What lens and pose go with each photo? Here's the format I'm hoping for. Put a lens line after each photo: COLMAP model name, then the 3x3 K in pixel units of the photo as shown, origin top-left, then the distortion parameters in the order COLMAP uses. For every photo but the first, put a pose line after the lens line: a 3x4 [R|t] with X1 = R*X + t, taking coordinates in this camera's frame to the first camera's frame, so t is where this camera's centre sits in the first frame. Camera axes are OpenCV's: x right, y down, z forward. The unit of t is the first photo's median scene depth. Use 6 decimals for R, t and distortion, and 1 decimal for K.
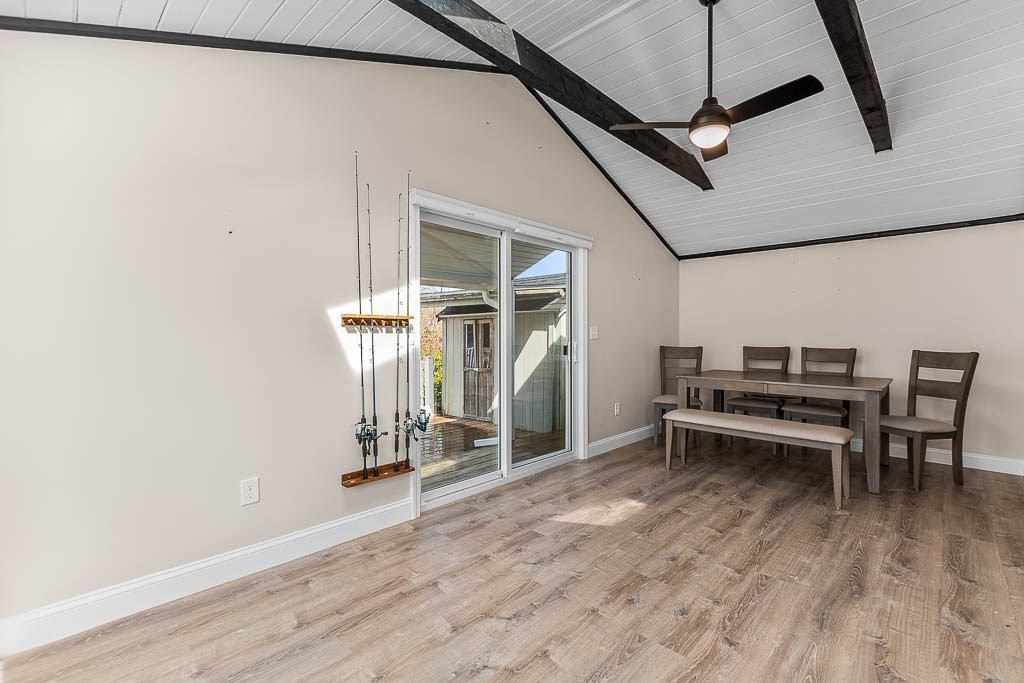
lens RADIAL K [[454.6, 0, 518.6], [0, 454.6, 330.3], [0, 0, 1]] dist [0.000306, -0.000405]
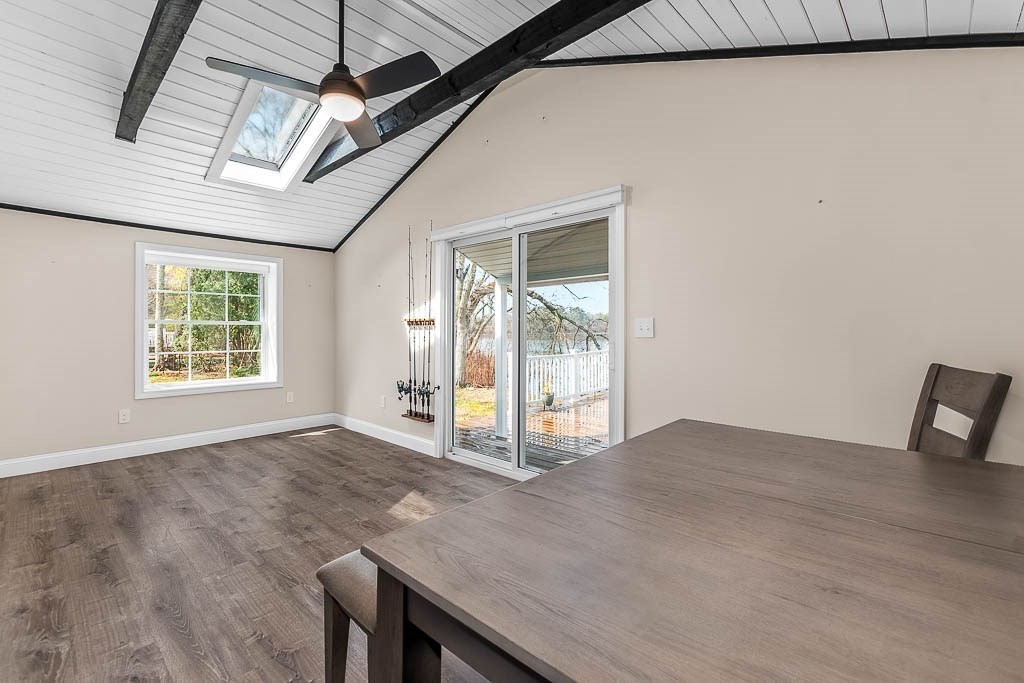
lens RADIAL K [[454.6, 0, 518.6], [0, 454.6, 330.3], [0, 0, 1]] dist [0.000306, -0.000405]
pose [[0.004171, 0.002069, -0.999989, 1.215312], [0.005852, 0.999981, 0.002094, 0.007051], [0.999974, -0.005860, 0.004159, 1.253606]]
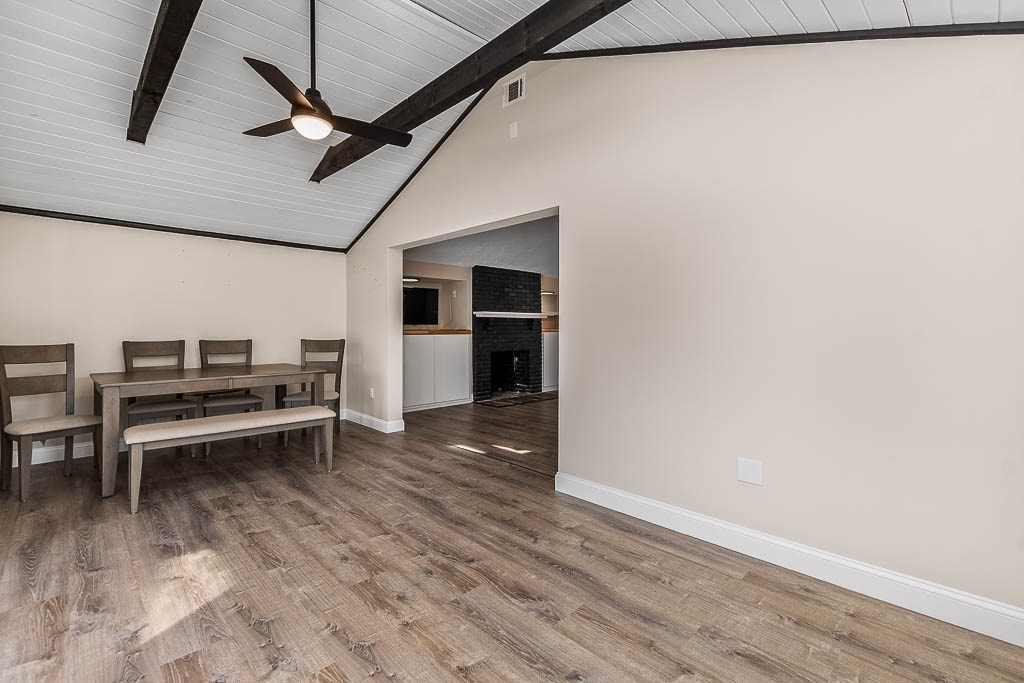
lens RADIAL K [[443.2, 0, 514.8], [0, 443.2, 329.9], [0, 0, 1]] dist [0.003359, -0.000894]
pose [[0.031024, -0.006838, 0.999495, -0.487676], [-0.009860, 0.999926, 0.007147, 0.002935], [-0.999470, -0.010076, 0.030954, 0.502861]]
